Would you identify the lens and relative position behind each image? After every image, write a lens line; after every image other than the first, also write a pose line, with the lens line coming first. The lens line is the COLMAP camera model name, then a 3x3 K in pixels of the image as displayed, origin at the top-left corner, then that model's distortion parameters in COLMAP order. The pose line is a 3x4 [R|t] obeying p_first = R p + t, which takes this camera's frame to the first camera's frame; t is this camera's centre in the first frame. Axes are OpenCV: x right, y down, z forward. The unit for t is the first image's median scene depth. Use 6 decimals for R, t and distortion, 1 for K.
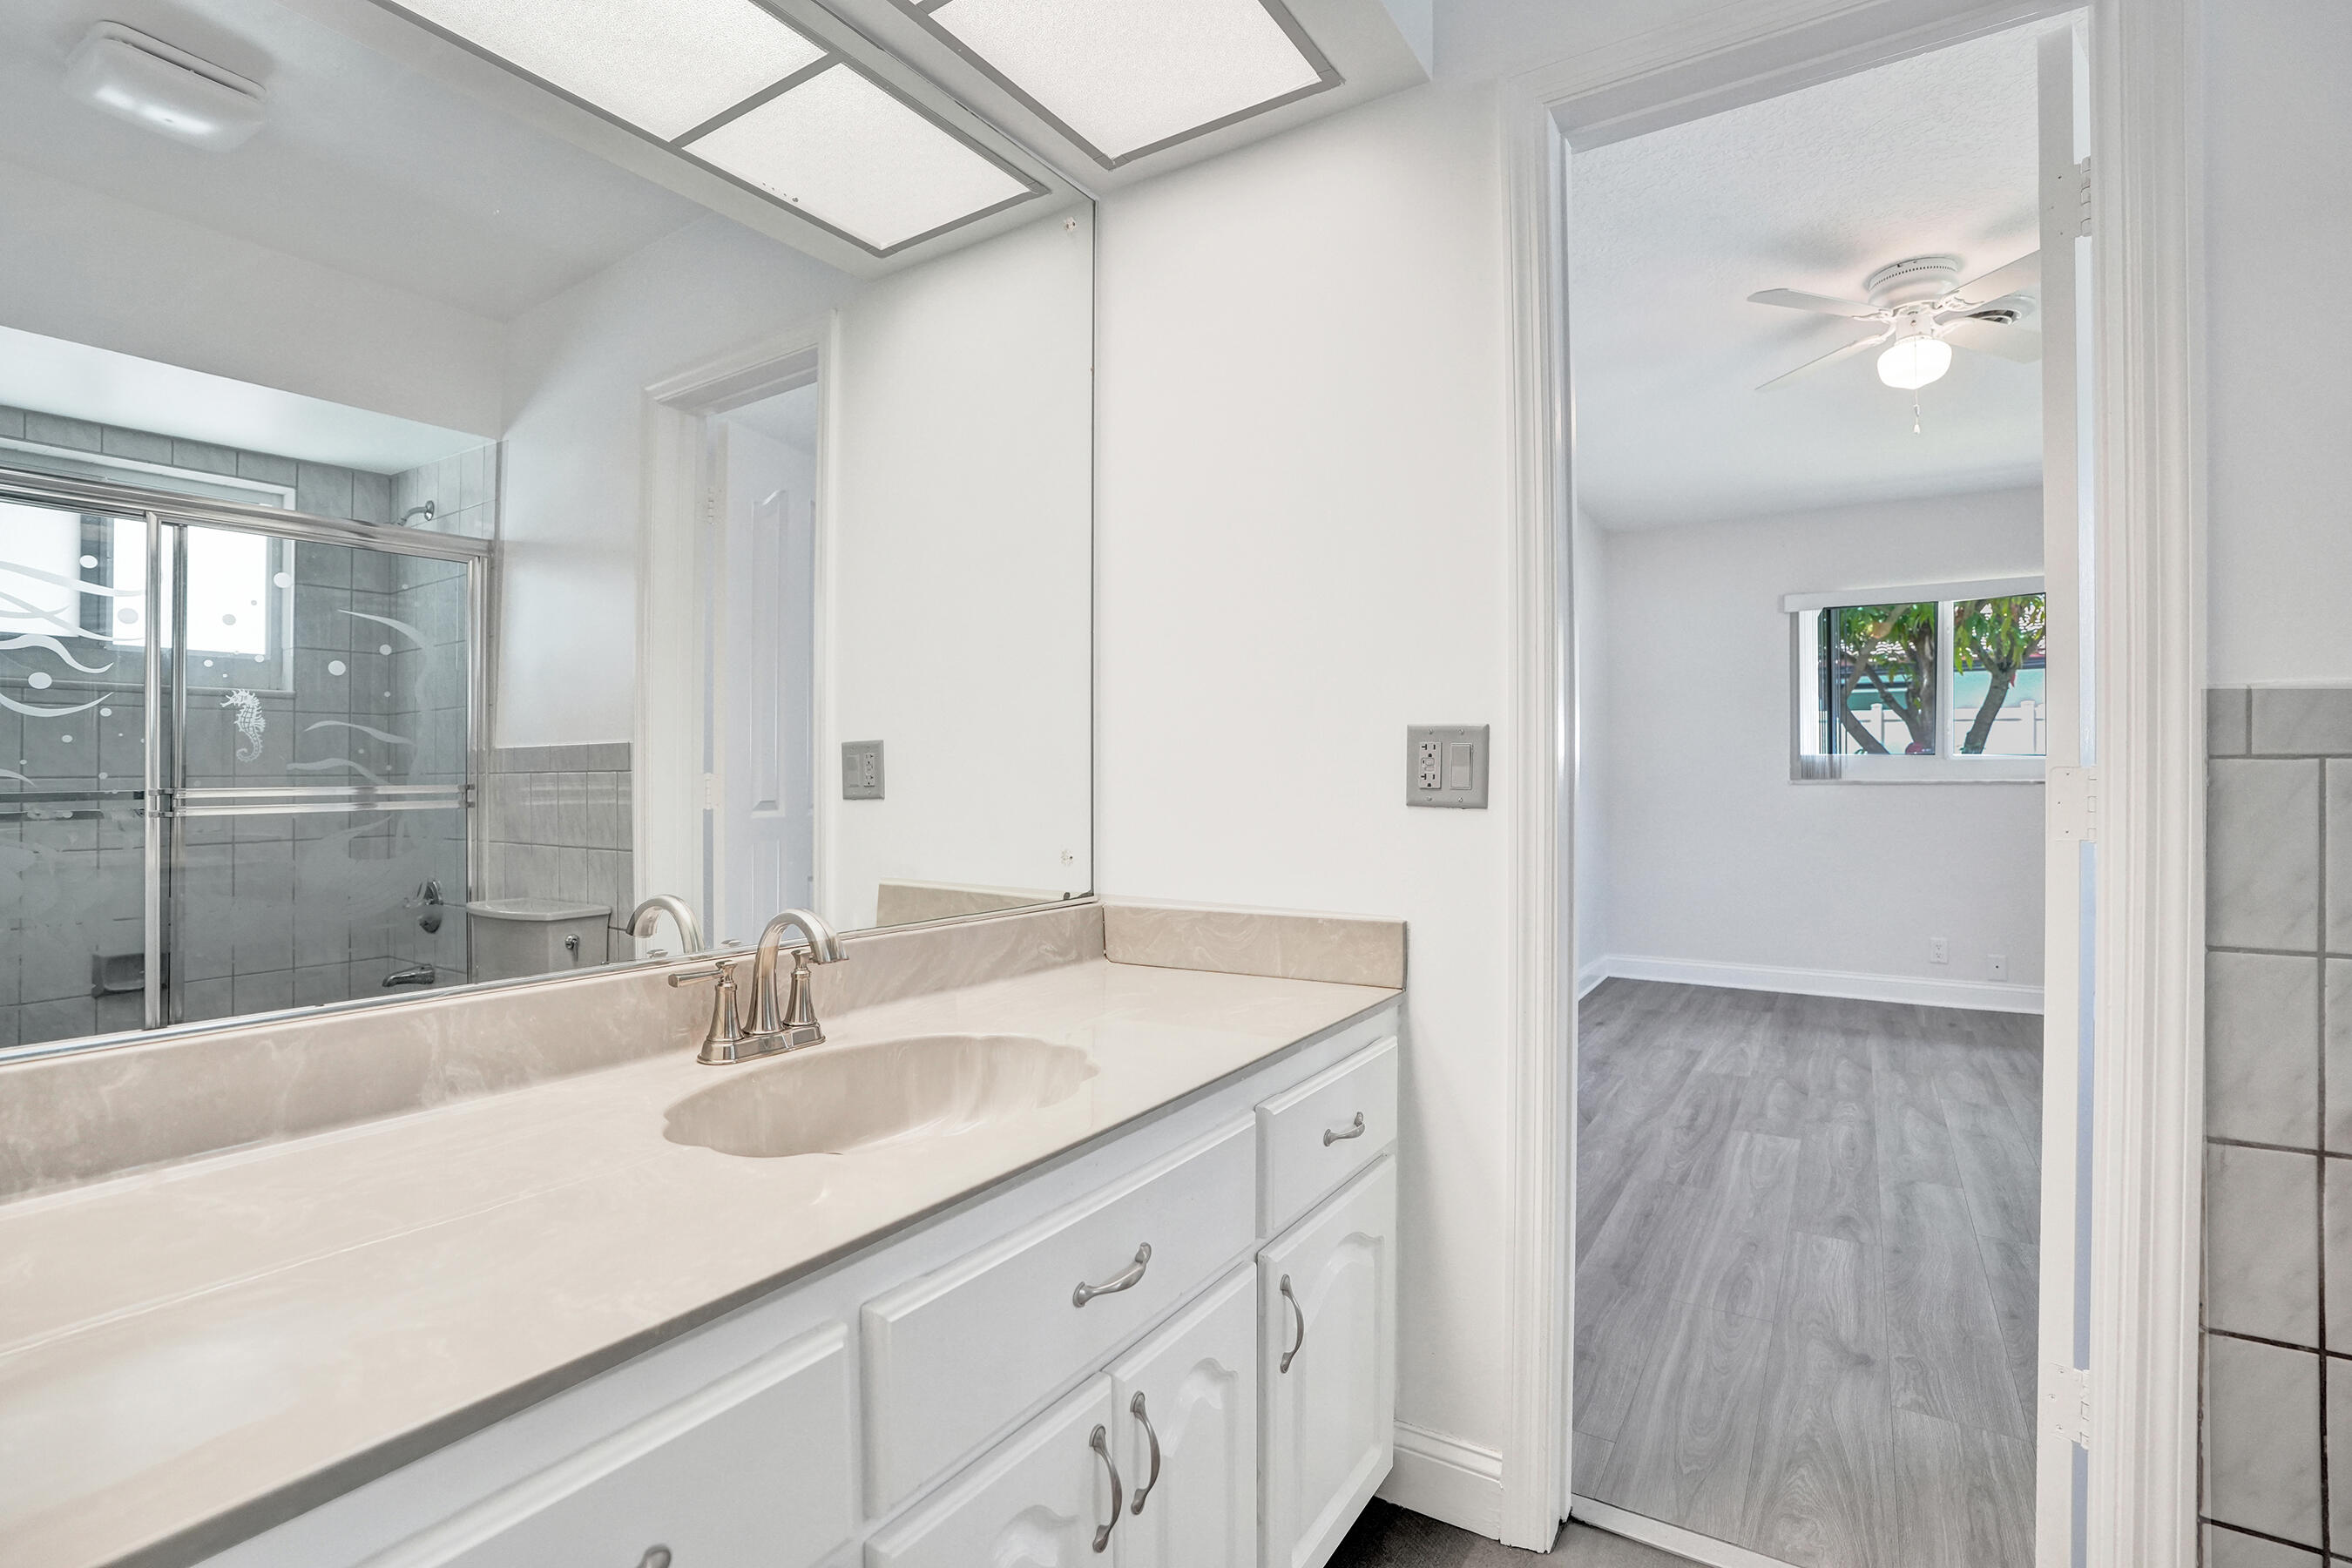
lens RADIAL K [[1092.1, 0, 1170.7], [0, 1092.1, 786.8], [0, 0, 1]] dist [-0.069656, 0.029816]
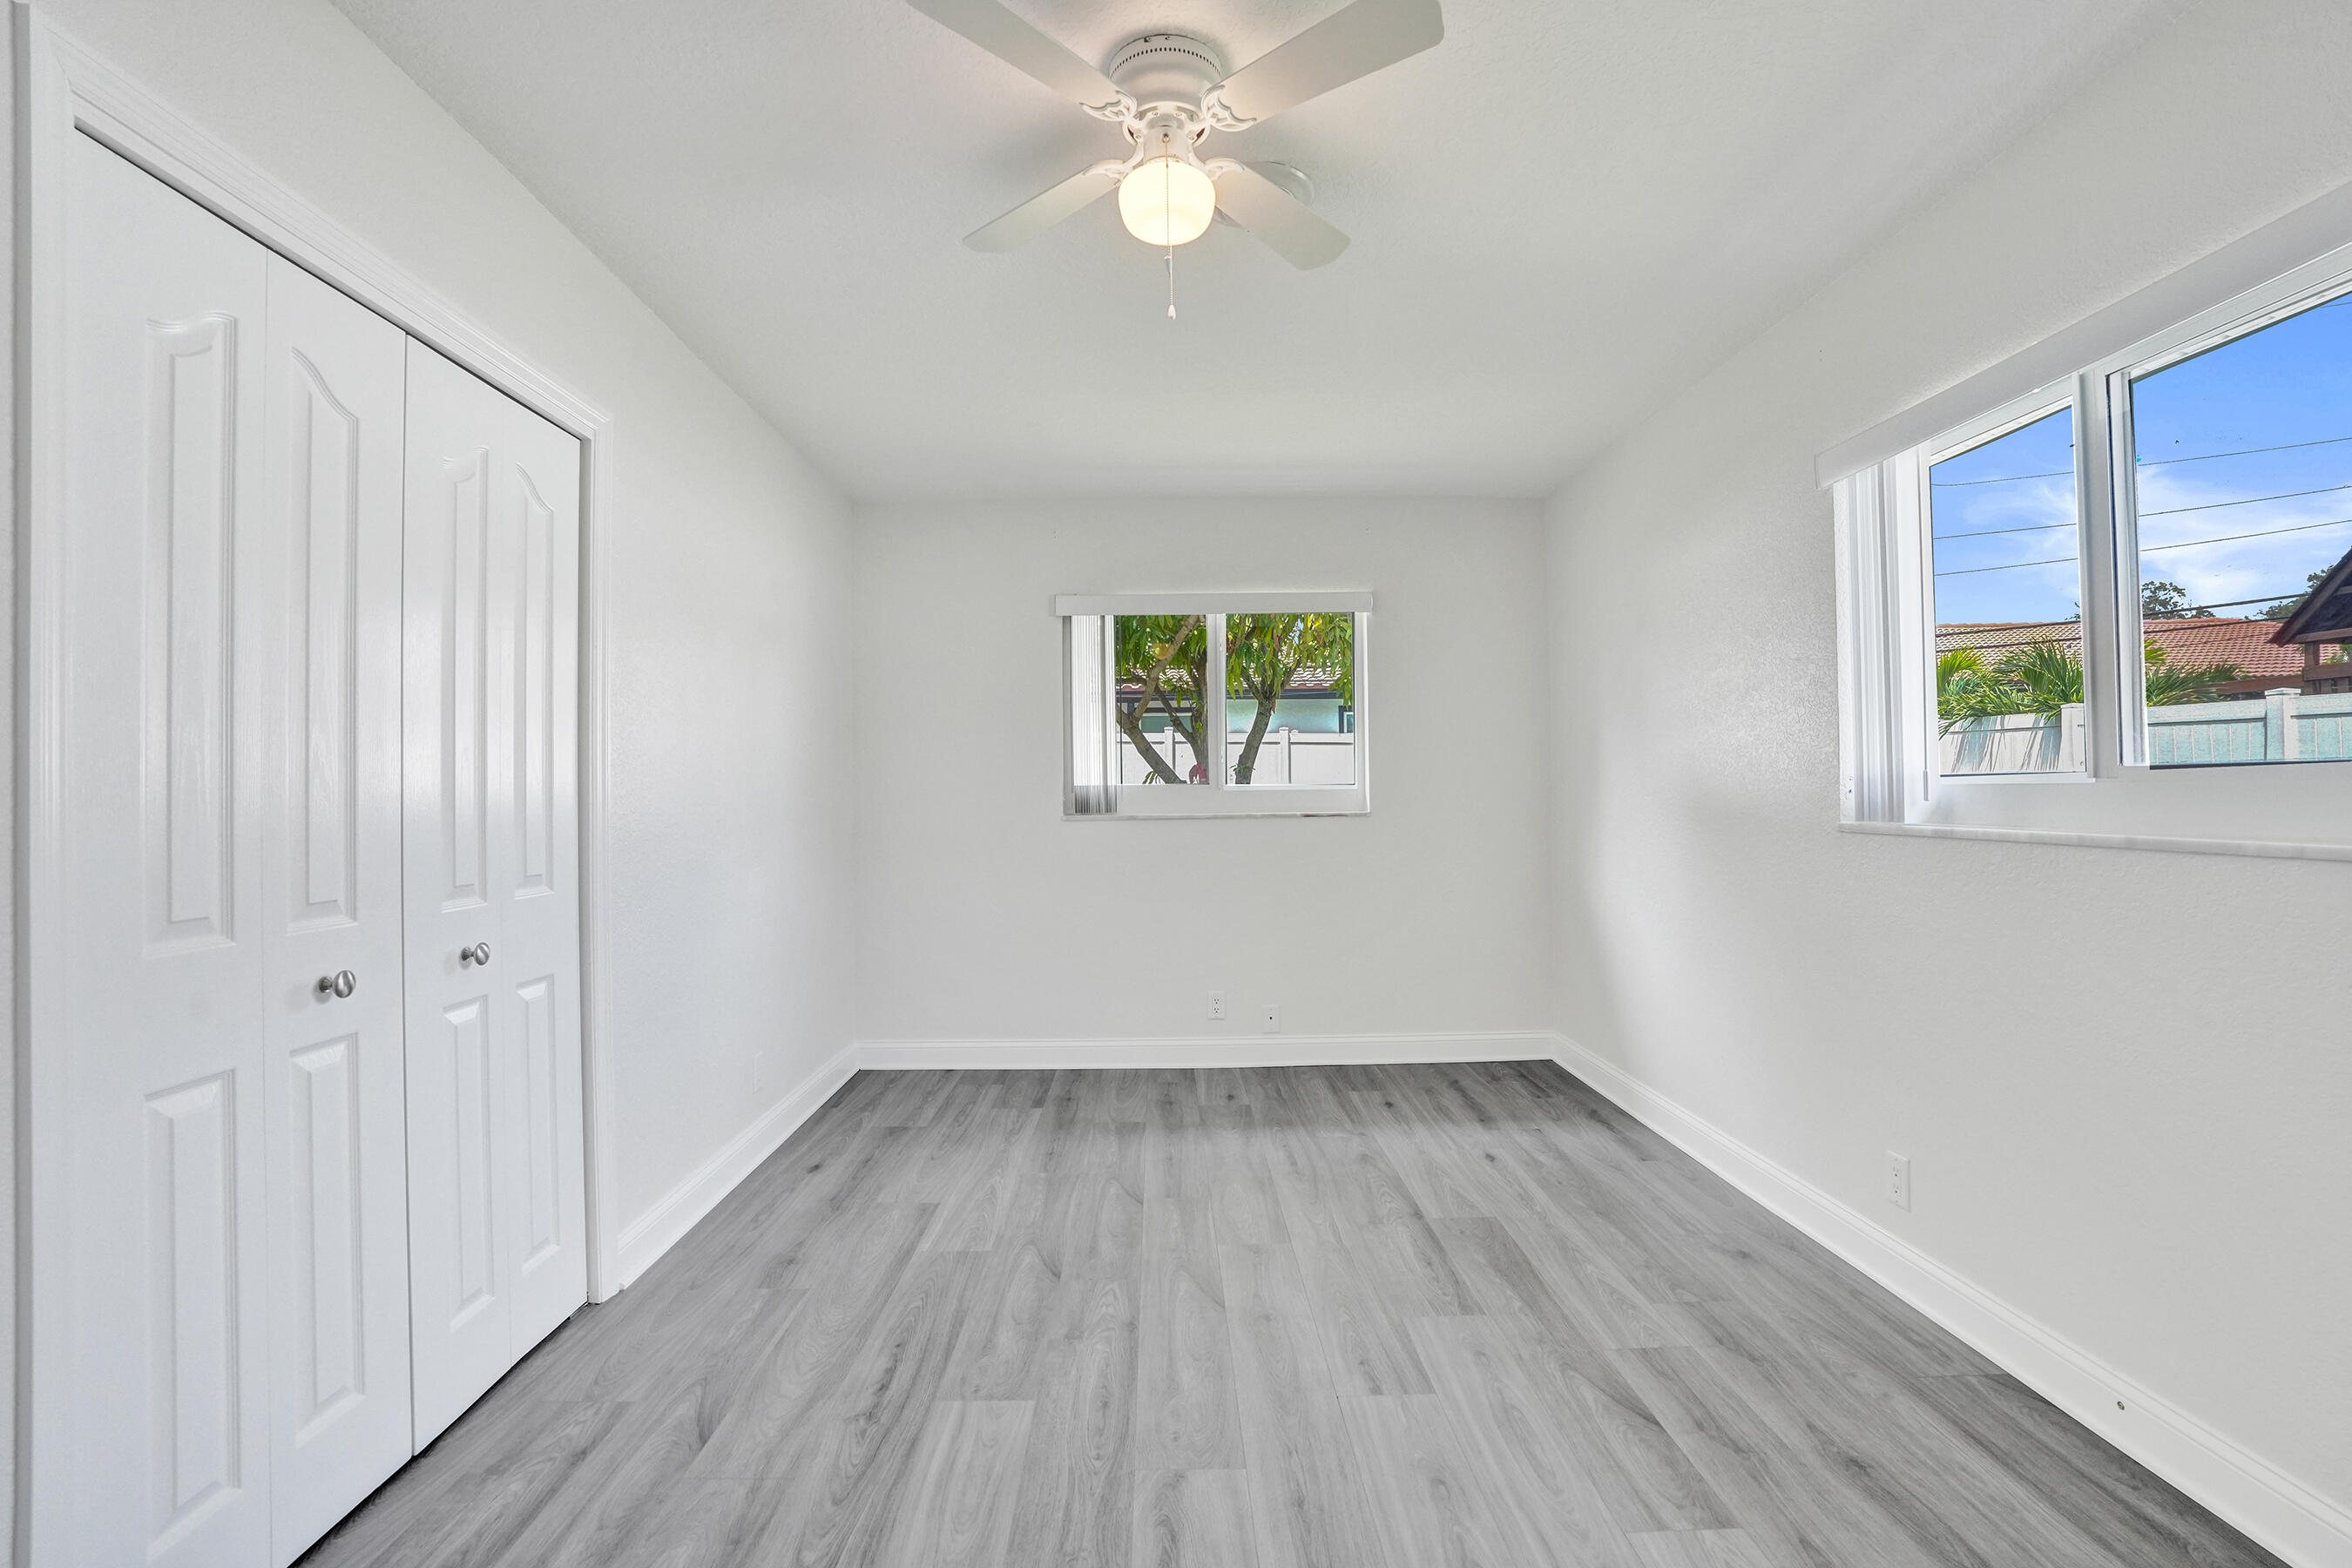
lens RADIAL K [[1099.8, 0, 1147.0], [0, 1099.8, 805.1], [0, 0, 1]] dist [-0.070210, 0.029416]
pose [[0.847128, -0.014791, 0.531182, 0.344626], [0.013844, 0.999888, 0.005764, -0.036396], [-0.531208, 0.002471, 0.847238, 0.457455]]
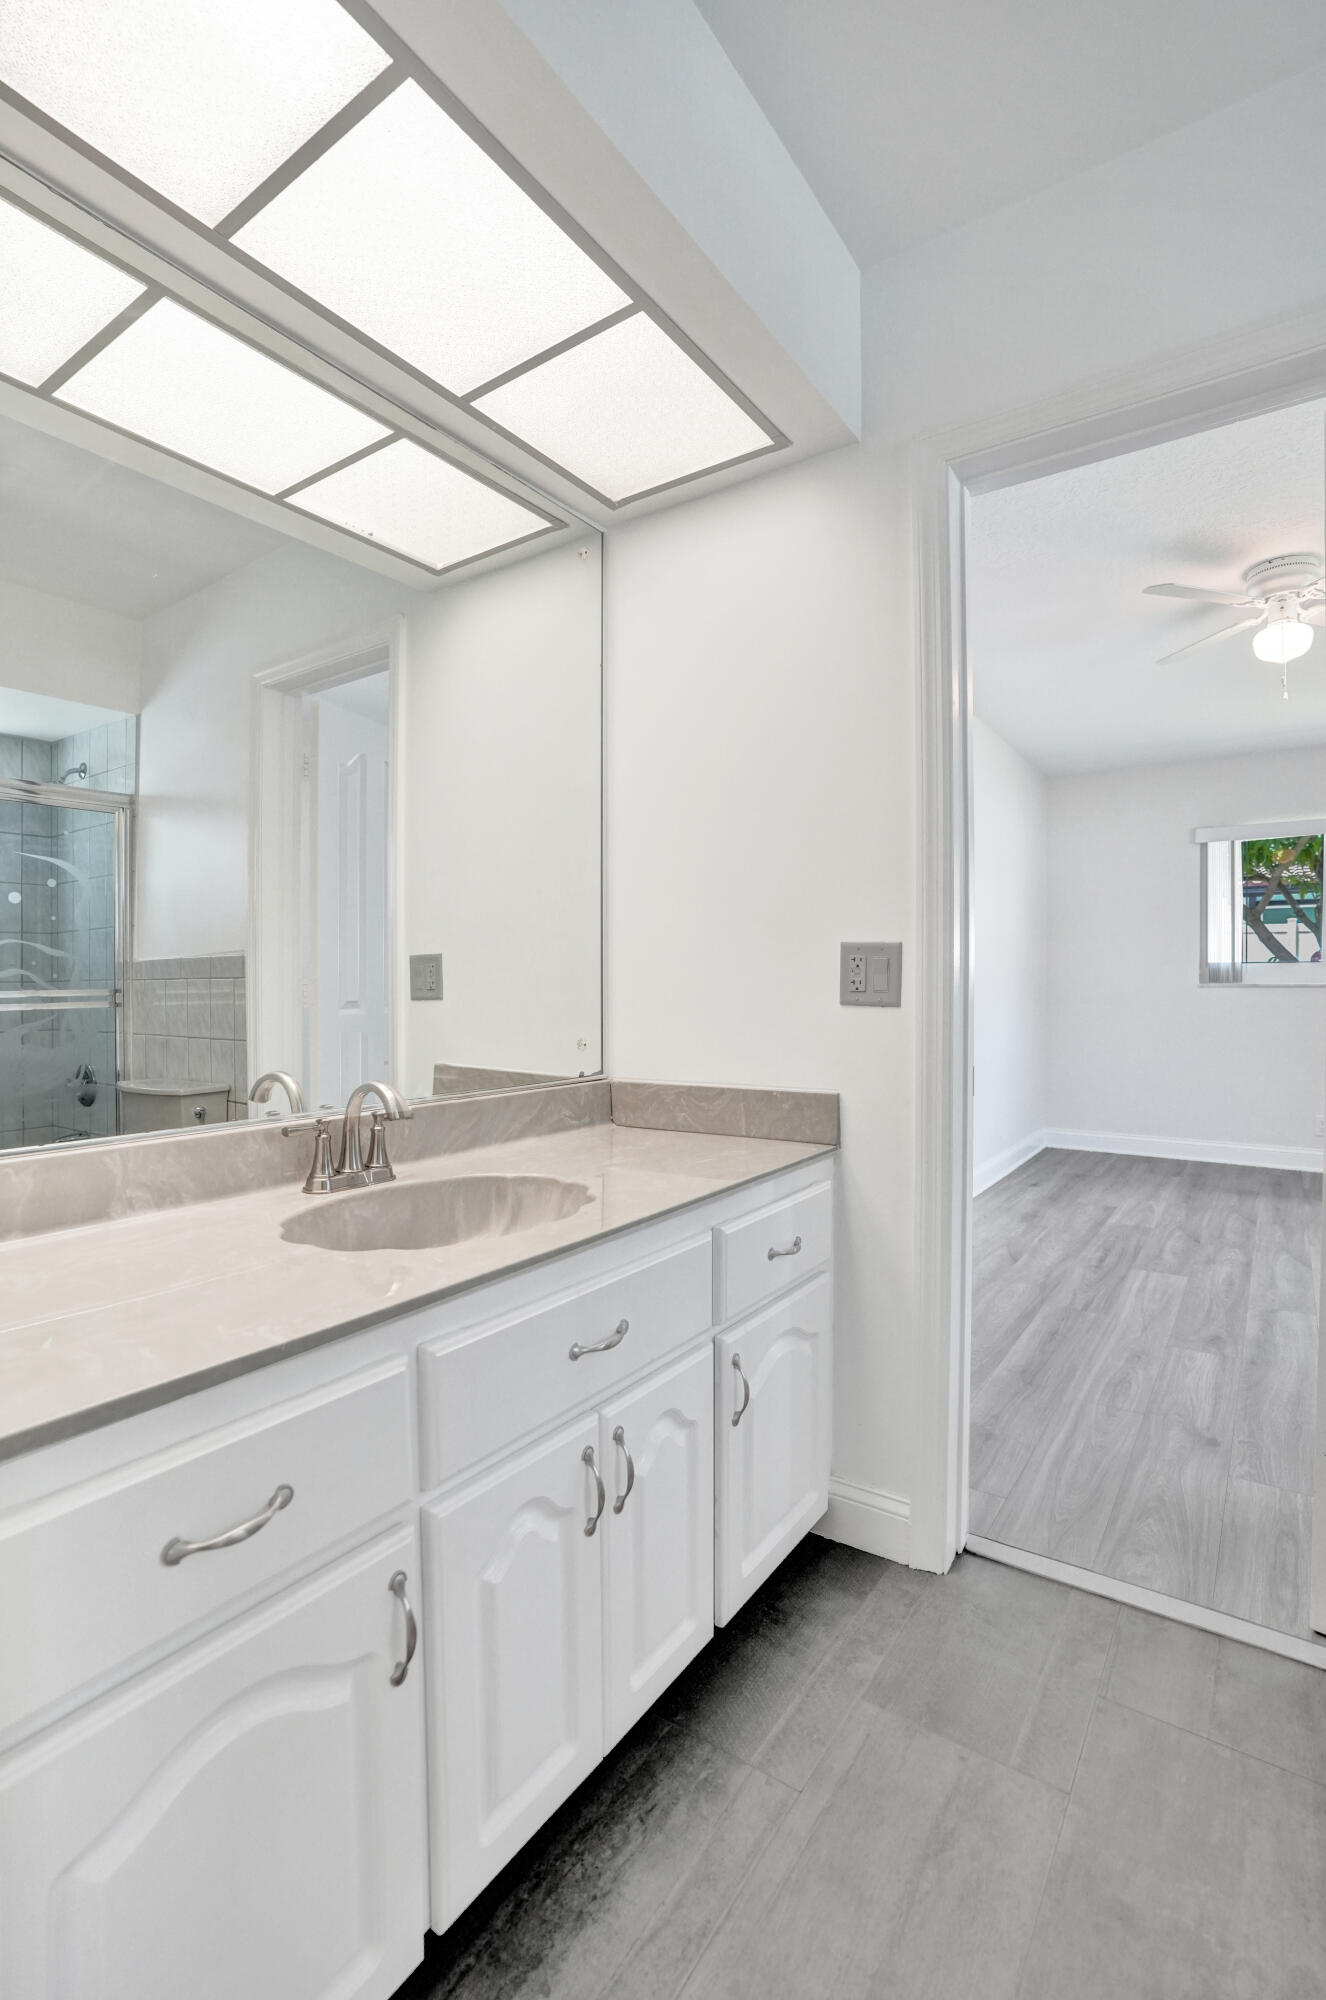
lens RADIAL K [[928.7, 0, 670.6], [0, 928.7, 1002.7], [0, 0, 1]] dist [-0.069656, 0.029816]
pose [[0.999738, -0.000661, -0.022883, 0.021788], [0.000997, 0.999891, 0.014705, -0.000782], [0.022871, -0.014724, 0.999630, -0.060681]]
